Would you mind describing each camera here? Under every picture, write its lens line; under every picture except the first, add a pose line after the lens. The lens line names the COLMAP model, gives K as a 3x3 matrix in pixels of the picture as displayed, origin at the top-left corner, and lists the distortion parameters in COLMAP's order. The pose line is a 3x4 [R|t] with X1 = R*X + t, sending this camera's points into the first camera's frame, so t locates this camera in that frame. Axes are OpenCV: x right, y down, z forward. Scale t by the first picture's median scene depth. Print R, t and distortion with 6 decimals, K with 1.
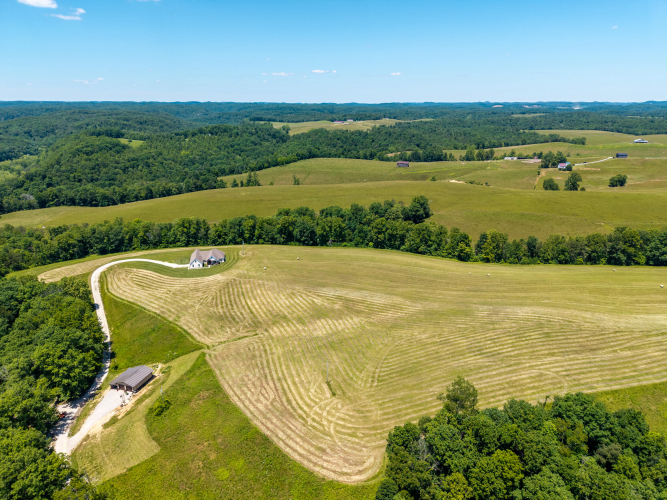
lens RADIAL K [[452.1, 0, 333.5], [0, 452.1, 250.0], [0, 0, 1]] dist [0.010046, 0.001294]
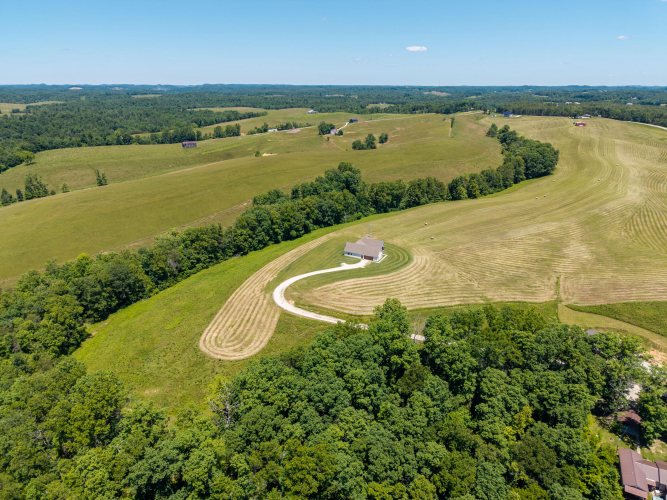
lens RADIAL K [[451.9, 0, 333.5], [0, 451.9, 250.0], [0, 0, 1]] dist [0.063737, -0.084927]
pose [[0.631936, -0.262093, 0.729359, -1.652241], [0.239275, 0.961088, 0.138050, -0.193405], [-0.737160, 0.087279, 0.670058, 0.865770]]
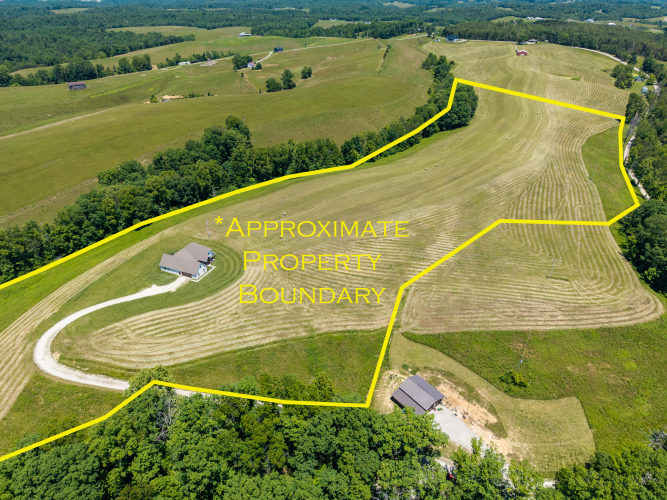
lens RADIAL K [[452.1, 0, 333.5], [0, 452.1, 250.0], [0, 0, 1]] dist [0.010046, 0.001294]
pose [[0.577162, -0.404377, 0.709481, -1.139738], [0.254156, 0.914592, 0.314526, -0.279539], [-0.776073, -0.001214, 0.630642, 0.699931]]
